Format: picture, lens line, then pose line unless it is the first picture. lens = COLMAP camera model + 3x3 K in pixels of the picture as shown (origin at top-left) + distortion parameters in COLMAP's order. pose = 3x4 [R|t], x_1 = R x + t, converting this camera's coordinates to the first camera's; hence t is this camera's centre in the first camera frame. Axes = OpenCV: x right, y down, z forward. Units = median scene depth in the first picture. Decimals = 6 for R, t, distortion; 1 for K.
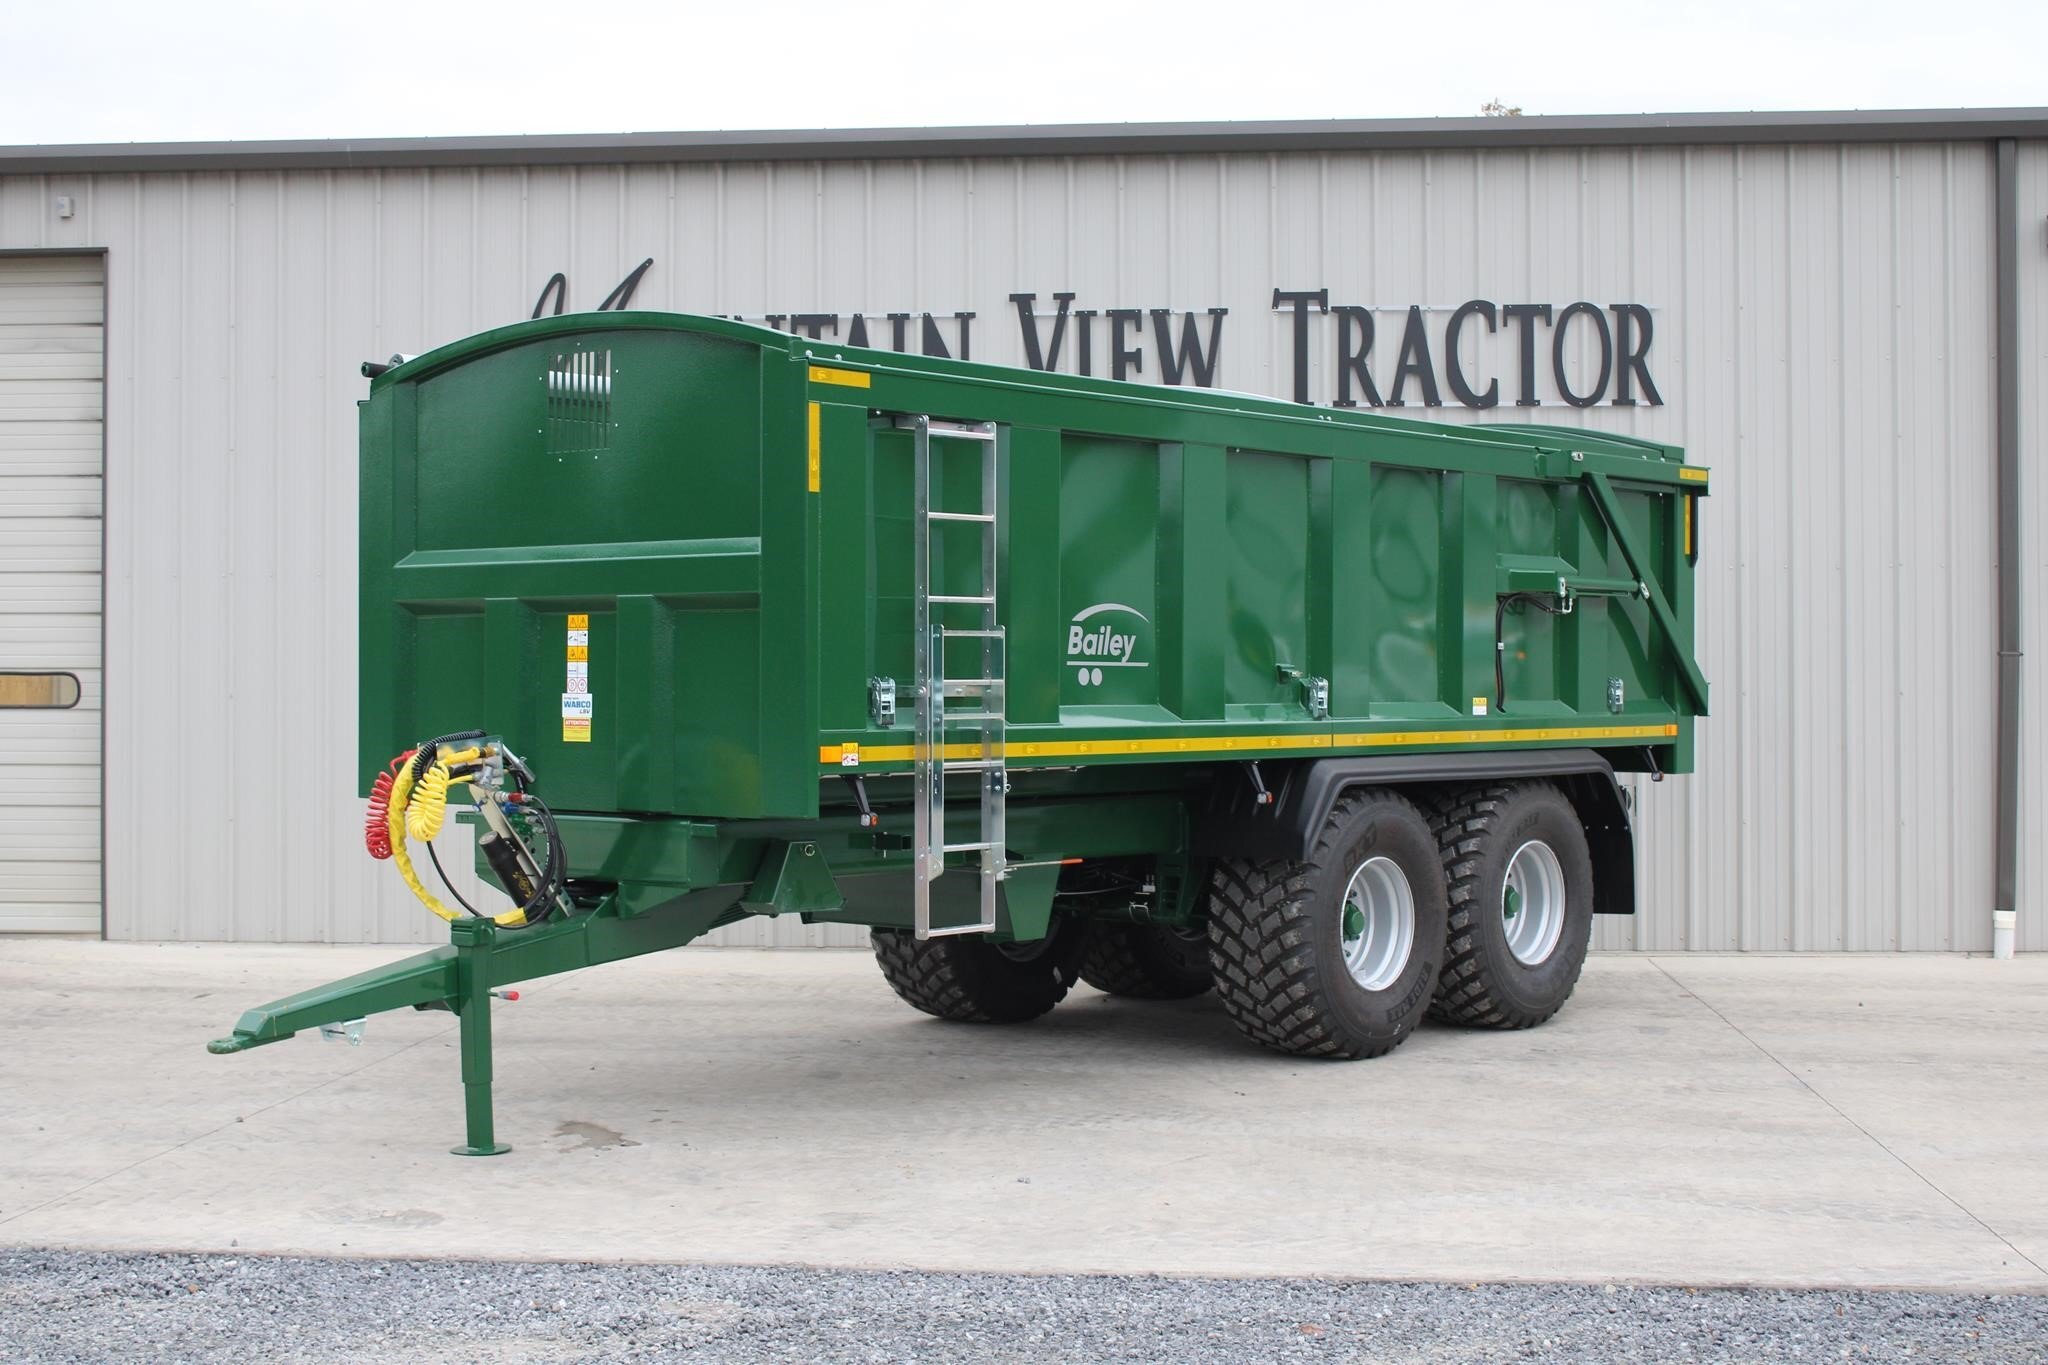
lens RADIAL K [[2864.7, 0, 1023.0], [0, 2864.7, 697.8], [0, 0, 1]] dist [-0.037532, 0.000000]
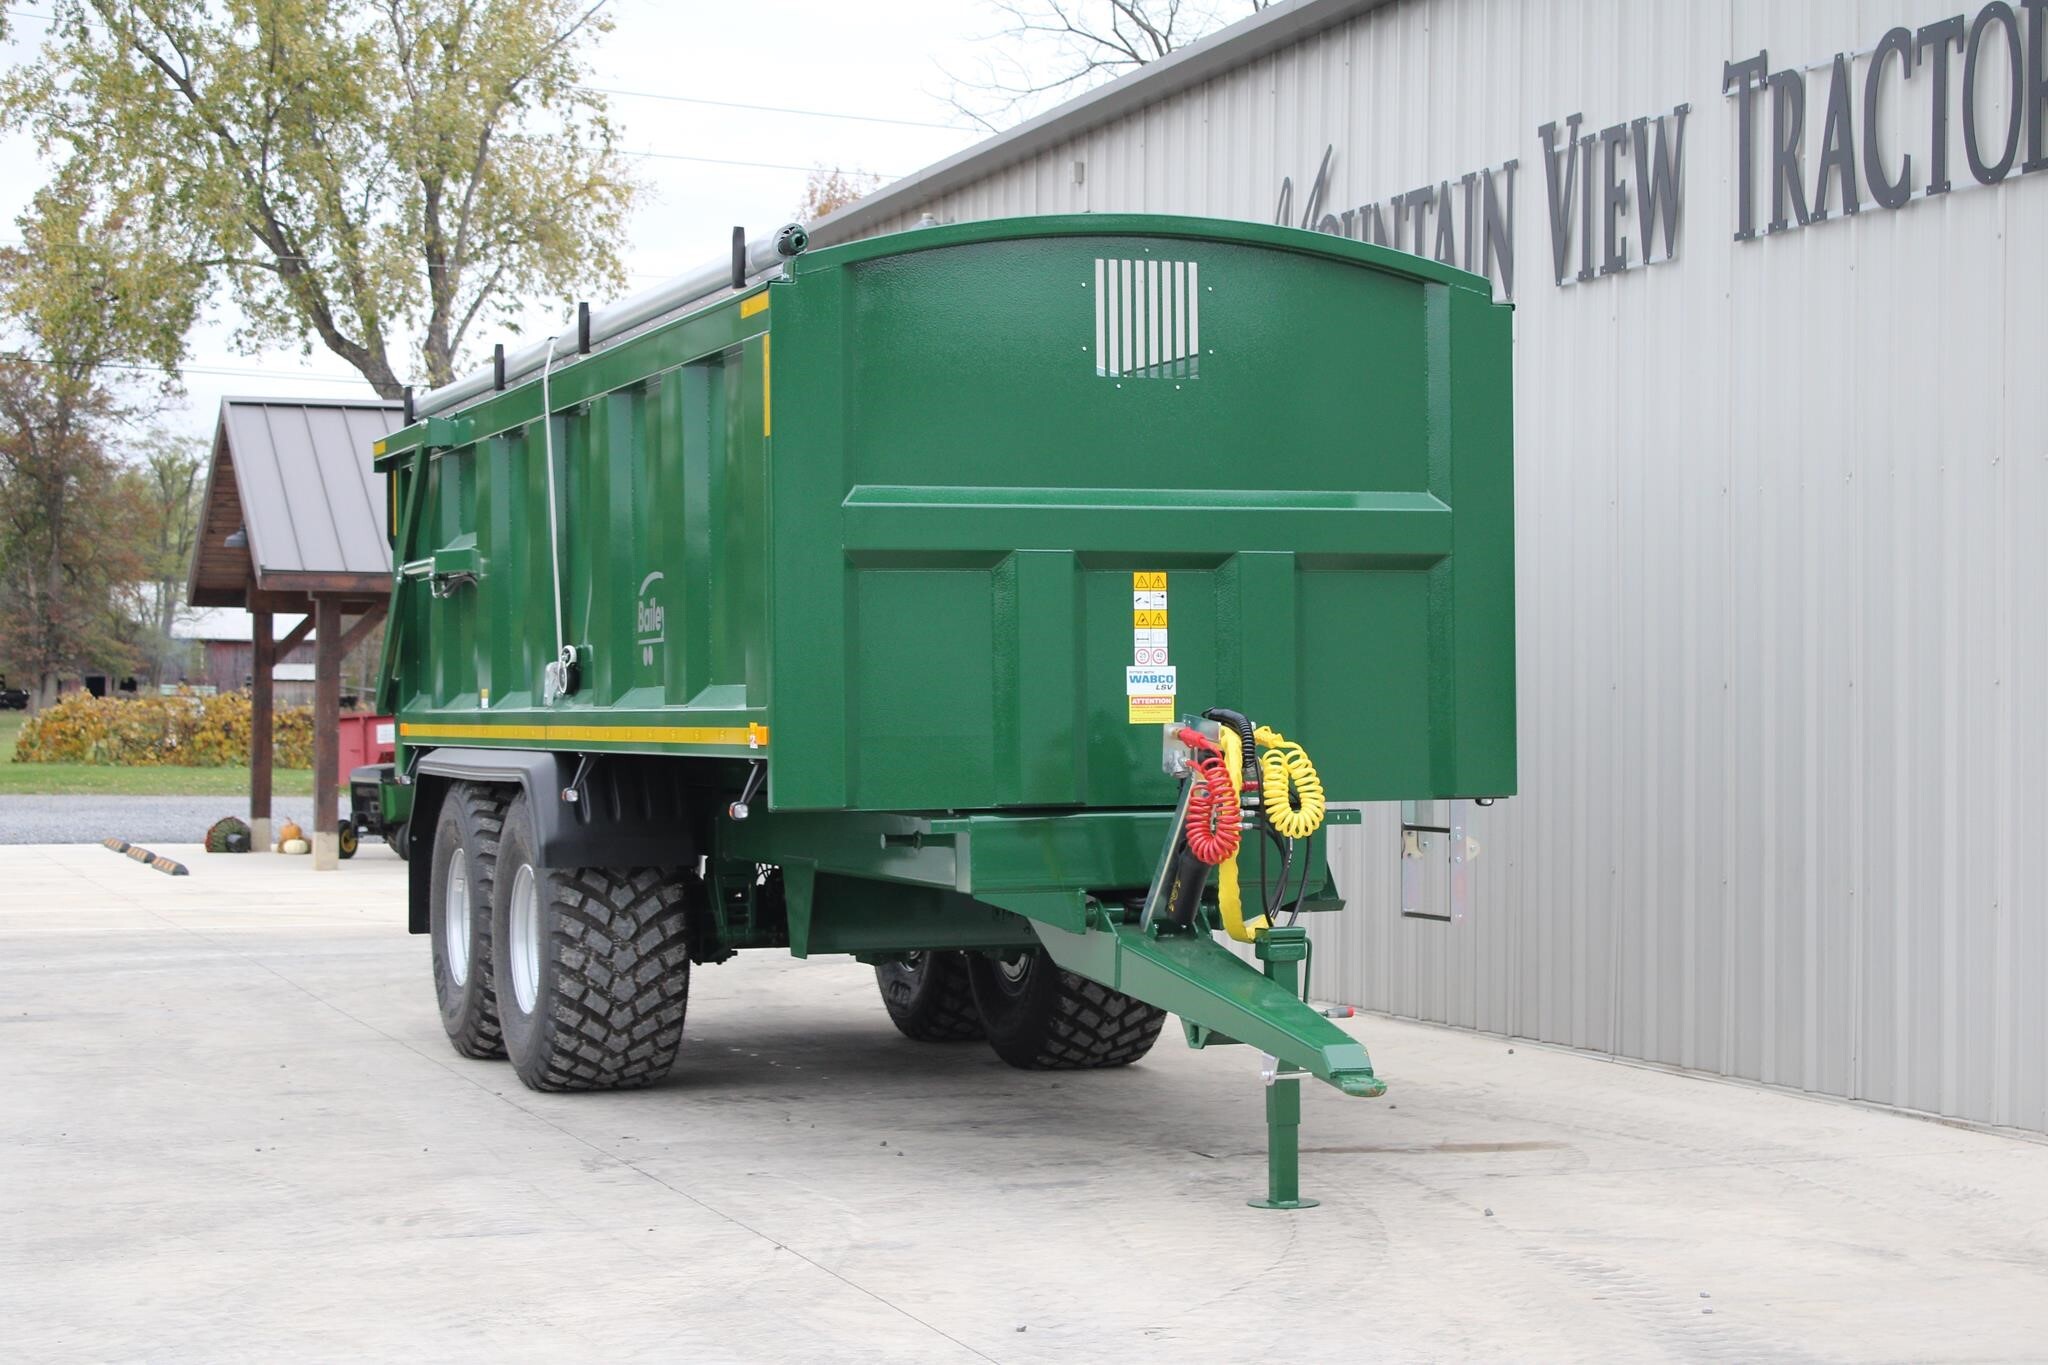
lens RADIAL K [[3663.5, 0, 1039.2], [0, 3663.5, 673.7], [0, 0, 1]] dist [0.043372, 0.000000]
pose [[0.405164, -0.008497, -0.914204, 0.793516], [-0.003031, 0.999939, -0.010637, 0.005831], [0.914239, 0.007080, 0.405114, 0.522366]]
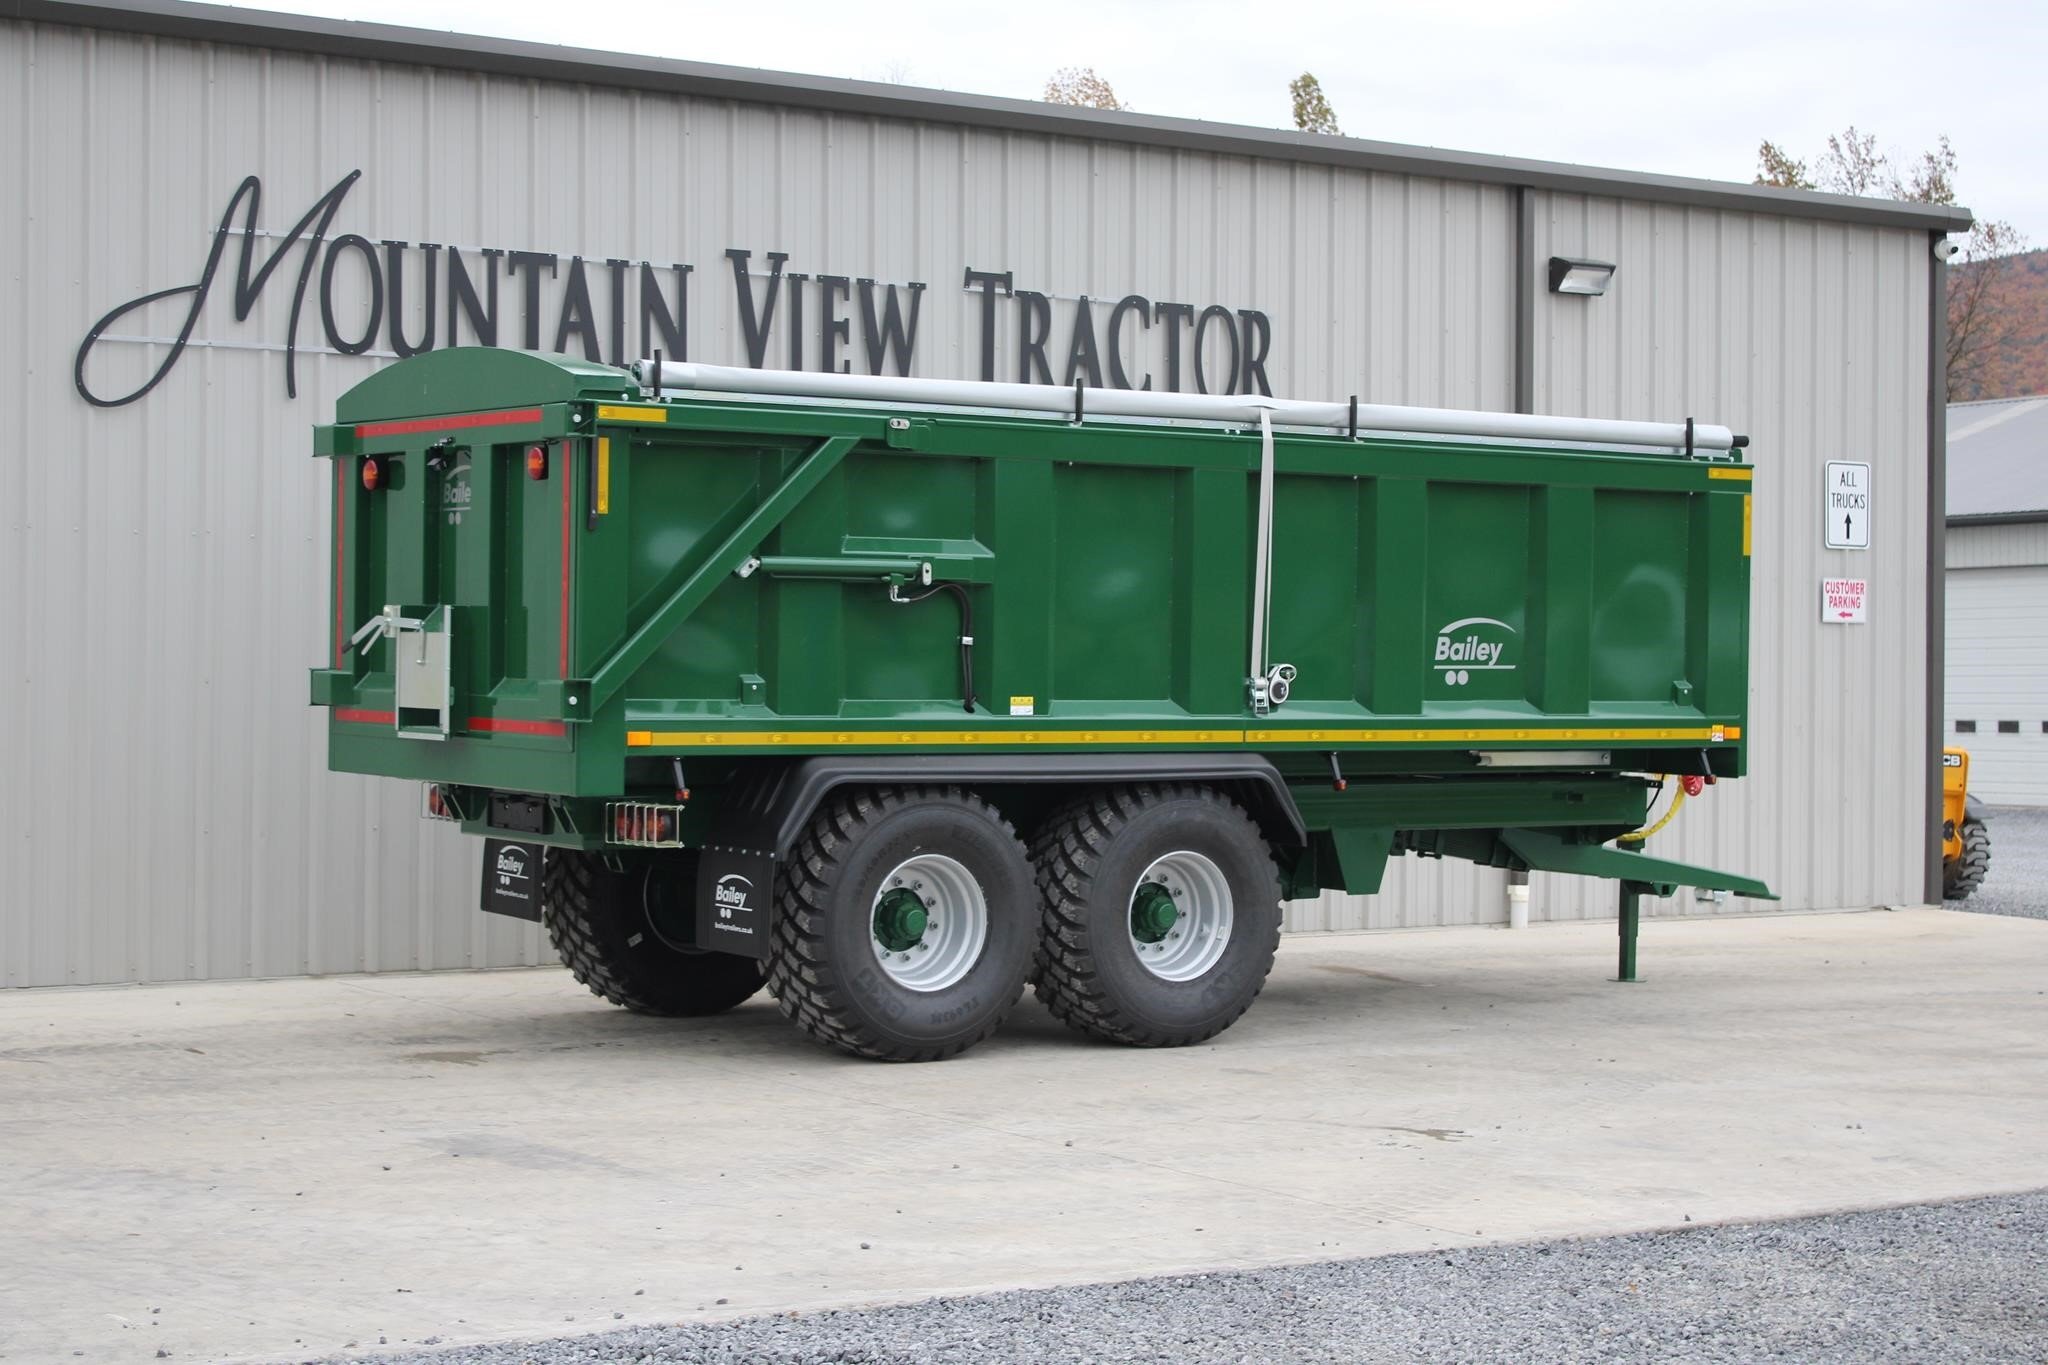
lens RADIAL K [[3480.1, 0, 1005.8], [0, 3480.1, 685.8], [0, 0, 1]] dist [0.007313, 0.000000]
pose [[0.783889, 0.005695, 0.620875, -0.638289], [-0.010770, 0.999932, 0.004427, -0.006365], [-0.620807, -0.010157, 0.783897, 0.064738]]
